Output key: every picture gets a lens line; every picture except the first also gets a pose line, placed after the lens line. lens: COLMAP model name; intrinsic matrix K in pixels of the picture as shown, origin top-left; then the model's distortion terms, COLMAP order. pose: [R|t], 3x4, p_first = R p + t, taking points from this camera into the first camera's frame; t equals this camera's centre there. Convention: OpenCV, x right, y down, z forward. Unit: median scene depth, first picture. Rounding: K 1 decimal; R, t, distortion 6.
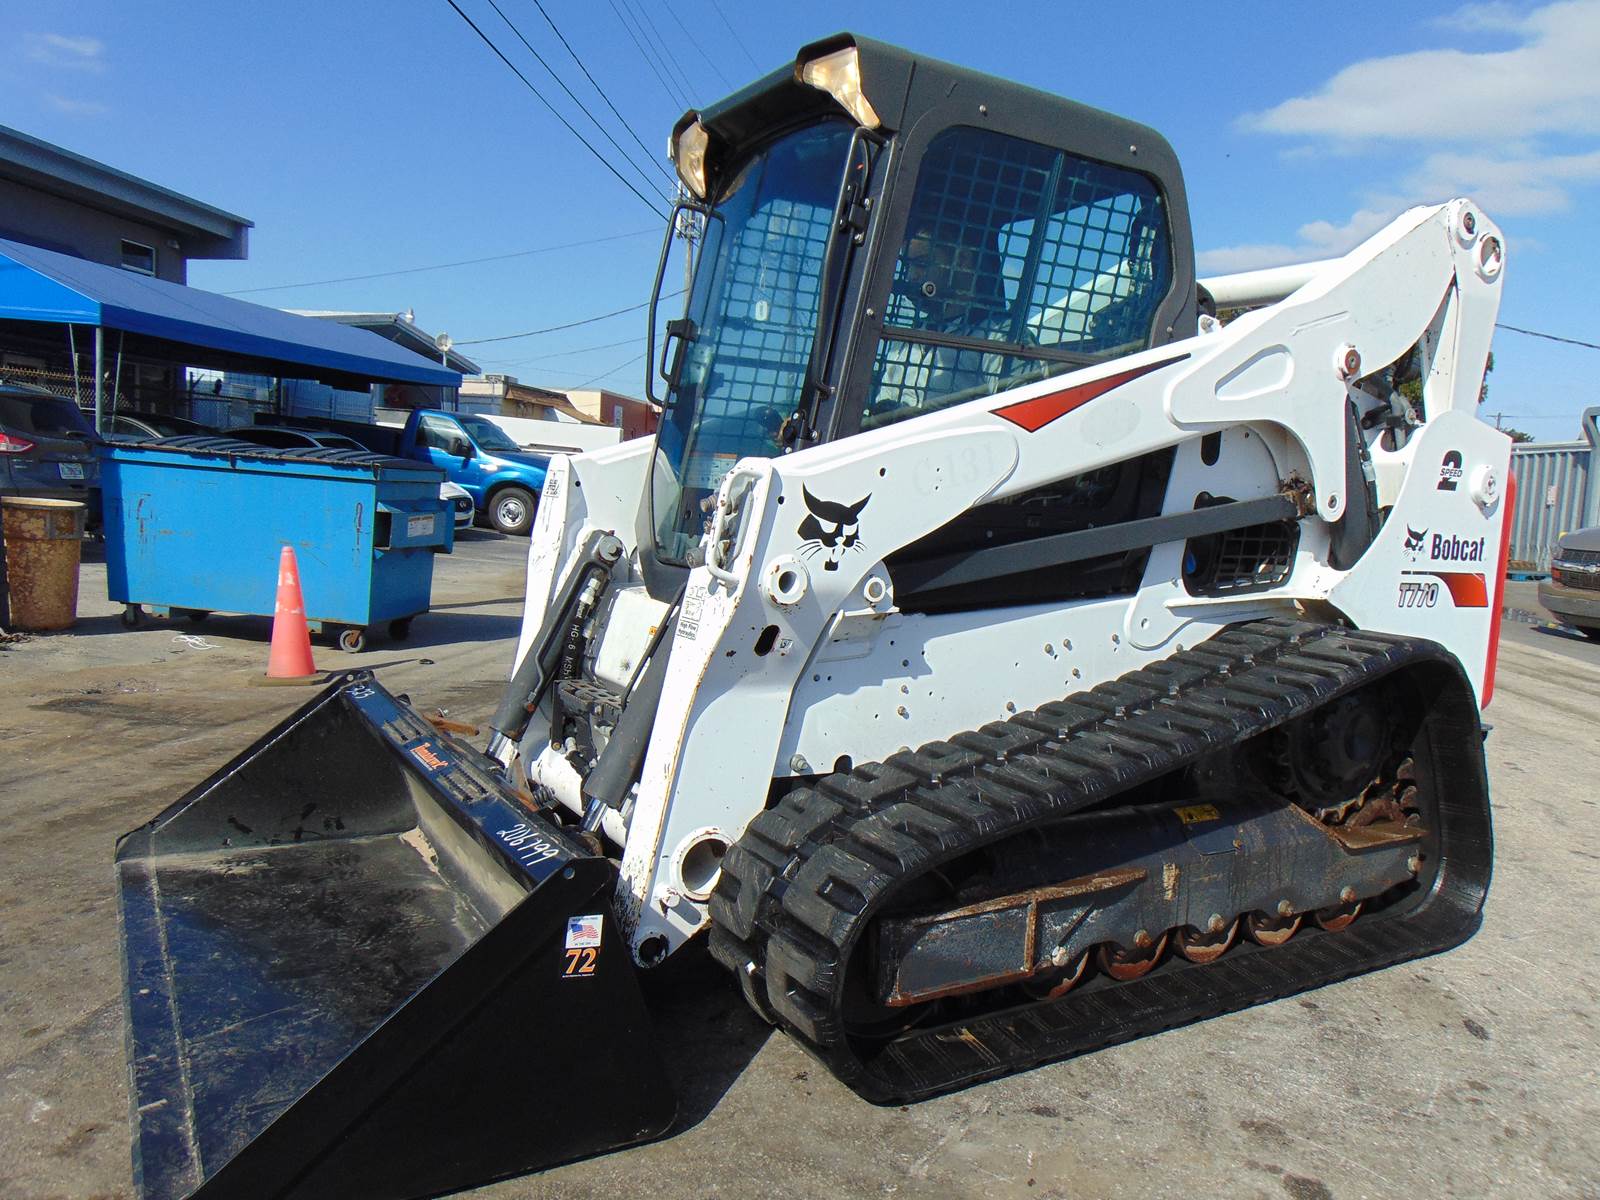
lens RADIAL K [[1193.0, 0, 804.3], [0, 1193.0, 603.6], [0, 0, 1]] dist [-0.014343, 0.060476]
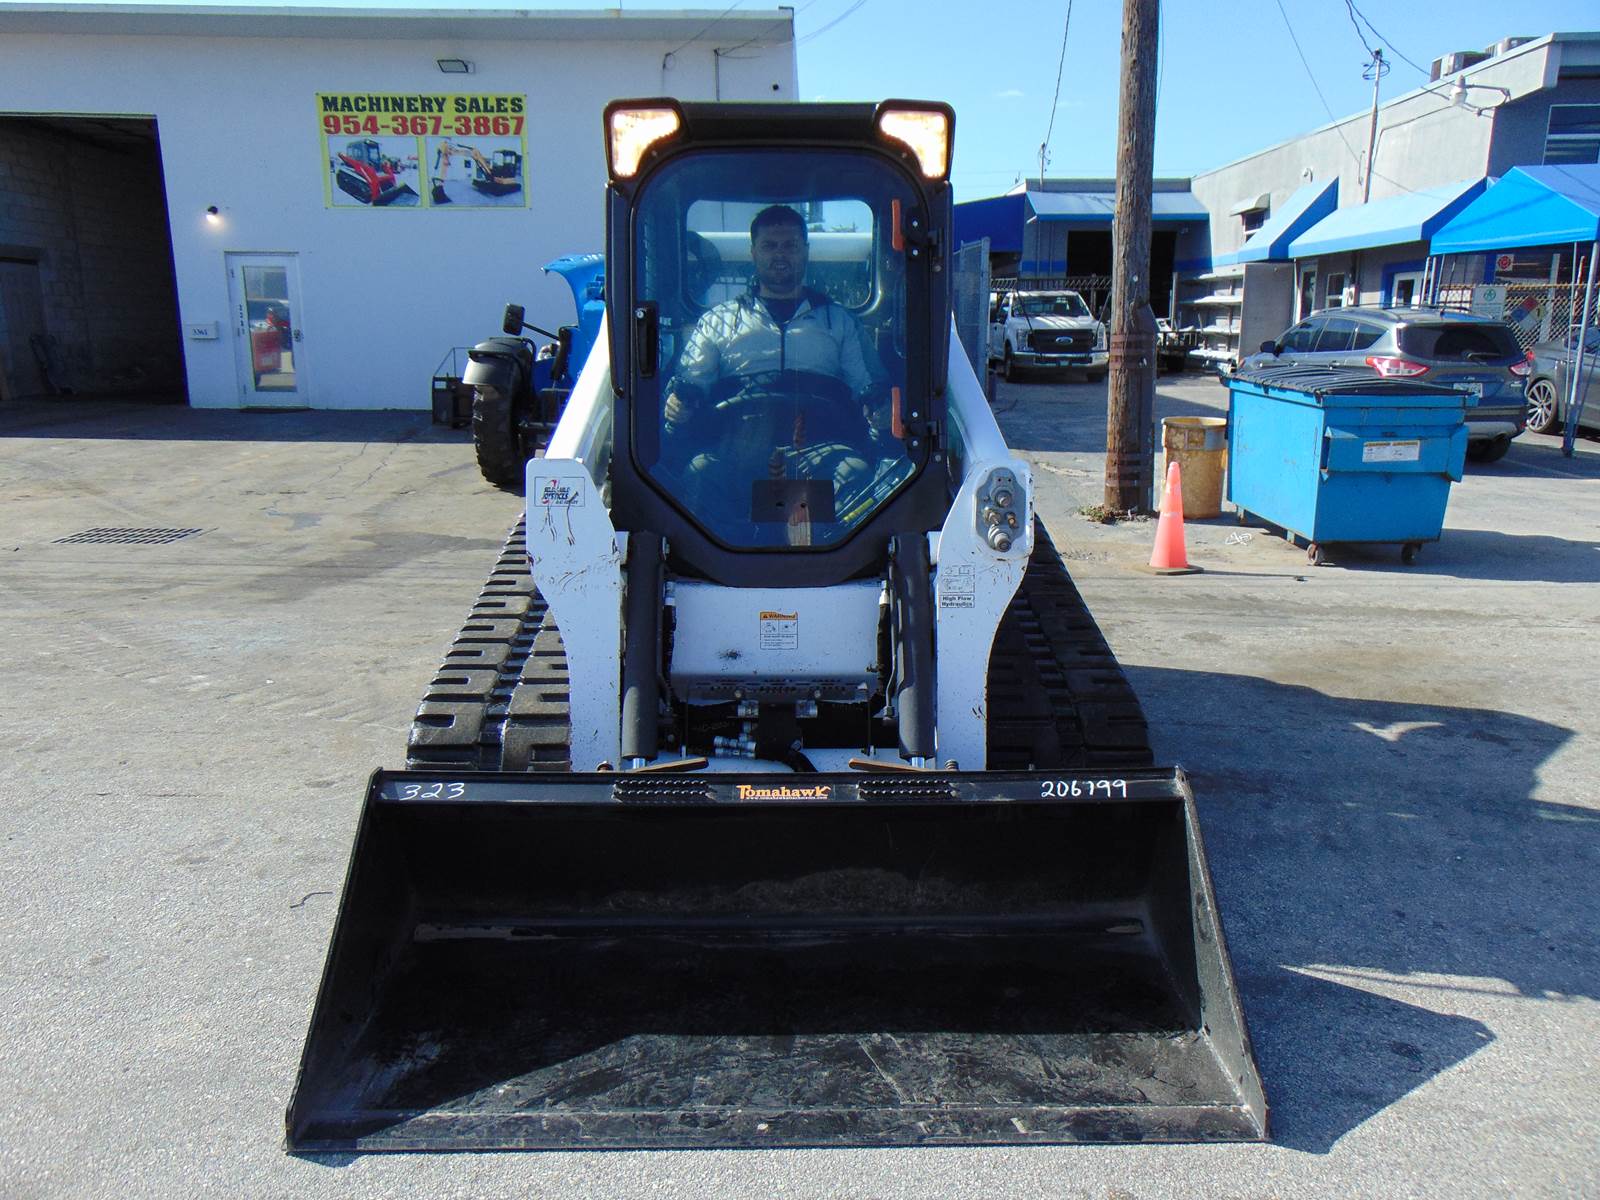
lens RADIAL K [[1193.0, 0, 807.4], [0, 1193.0, 594.8], [0, 0, 1]] dist [-0.014343, 0.060476]
pose [[0.128629, 0.171071, -0.976826, 1.660125], [-0.098377, 0.982351, 0.159084, -0.156427], [0.986801, 0.075634, 0.143189, 1.014011]]
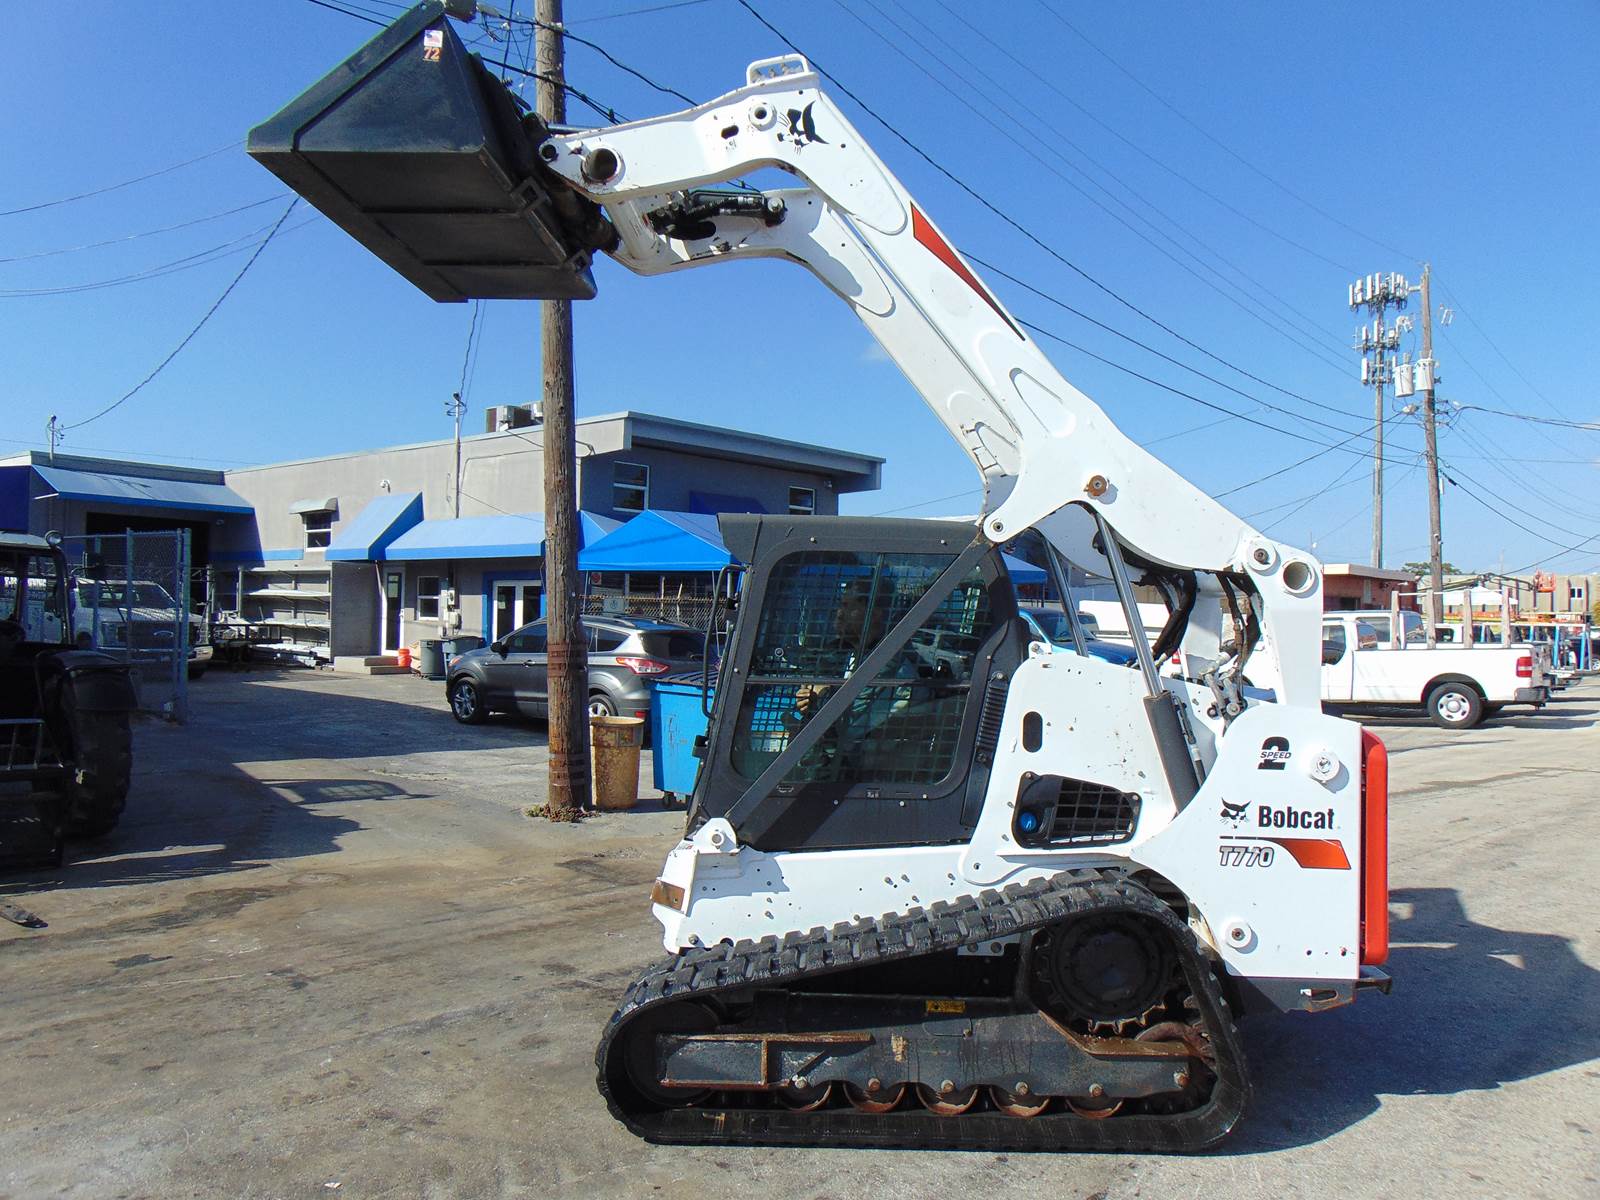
lens RADIAL K [[1193.0, 0, 804.7], [0, 1193.0, 607.5], [0, 0, 1]] dist [-0.014343, 0.060476]
pose [[0.842291, -0.044183, -0.537209, 0.925255], [-0.027170, 0.991888, -0.124179, -0.110468], [0.538338, 0.119191, 0.834258, -0.324618]]
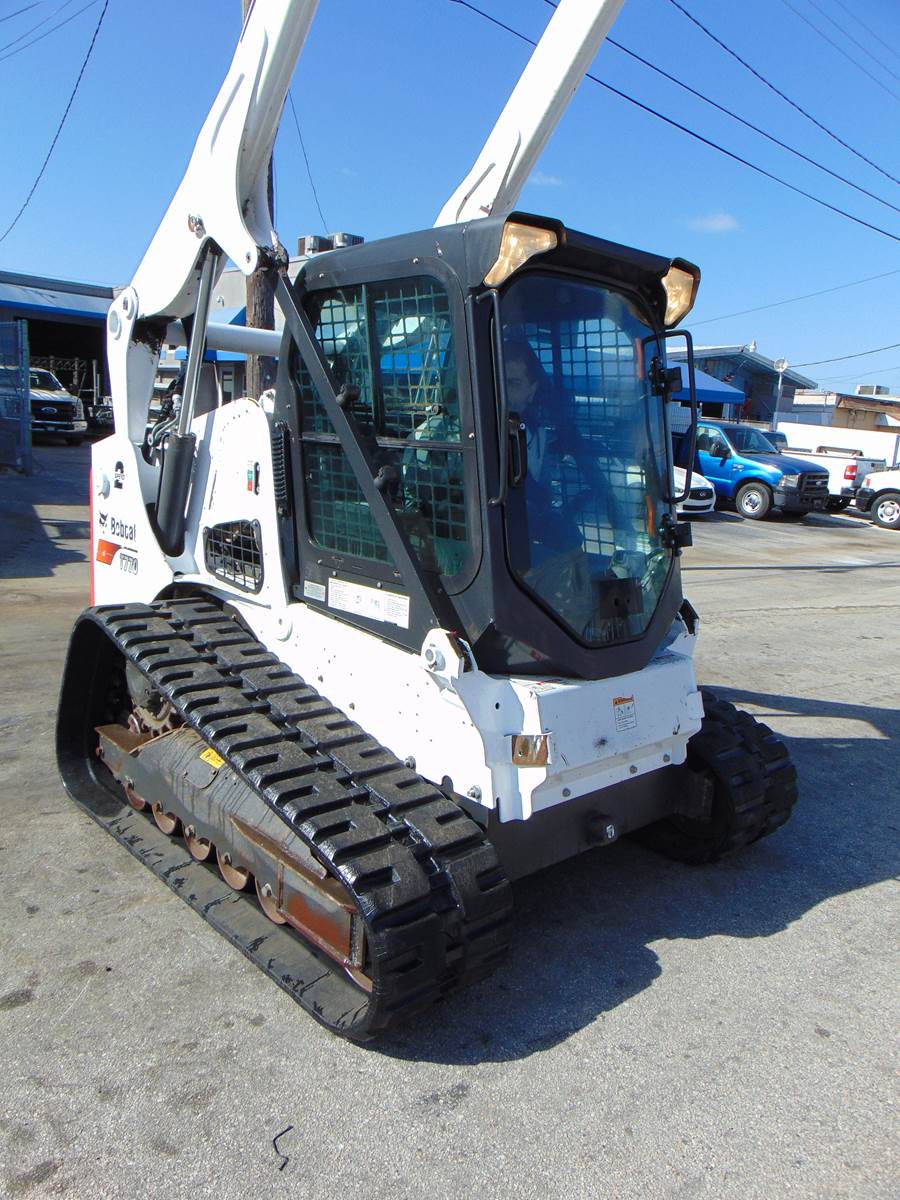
lens RADIAL K [[894.7, 0, 444.2], [0, 894.7, 604.2], [0, 0, 1]] dist [-0.014343, 0.060476]
pose [[0.748235, 0.130400, -0.650492, 1.038215], [-0.097667, 0.991461, 0.086410, -0.119742], [0.656205, -0.001123, 0.754581, 0.325489]]
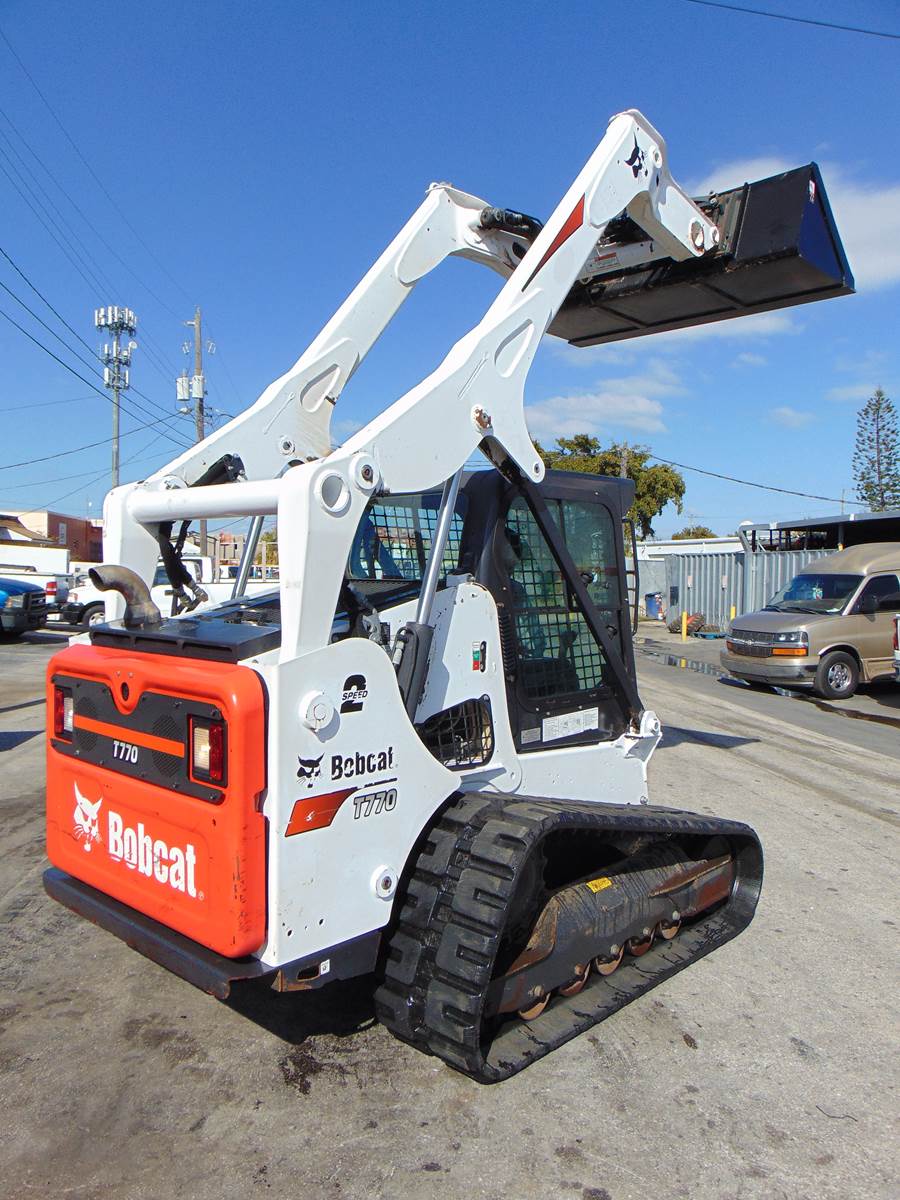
lens RADIAL K [[894.7, 0, 438.5], [0, 894.7, 606.8], [0, 0, 1]] dist [-0.014343, 0.060476]
pose [[0.969841, -0.039979, 0.240439, -0.022922], [0.053876, 0.997218, -0.051506, -0.158175], [-0.237711, 0.062906, 0.969297, -0.095985]]
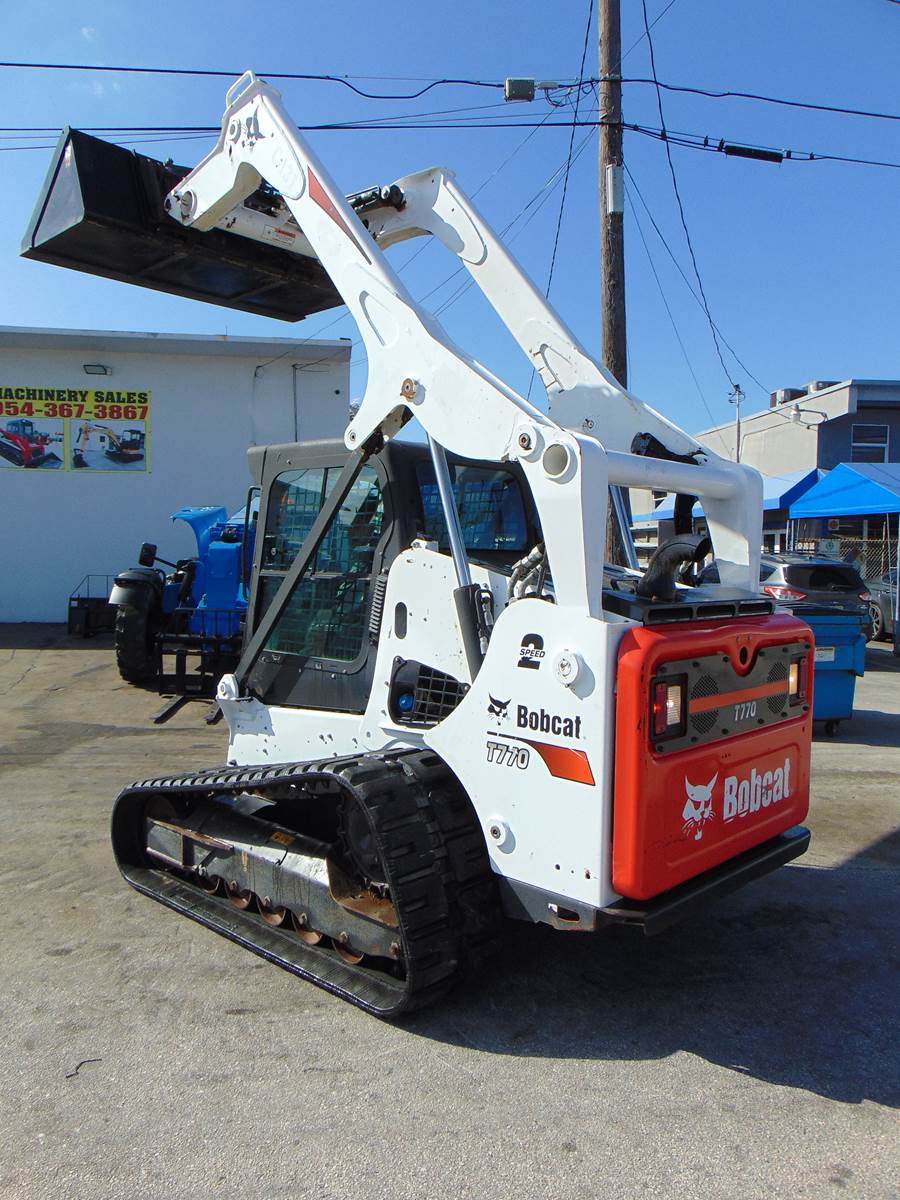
lens RADIAL K [[894.7, 0, 449.6], [0, 894.7, 605.9], [0, 0, 1]] dist [-0.014343, 0.060476]
pose [[0.262056, 0.003003, -0.965048, 1.562423], [-0.098917, 0.994812, -0.023765, -0.146848], [0.959970, 0.101687, 0.260993, 0.812947]]
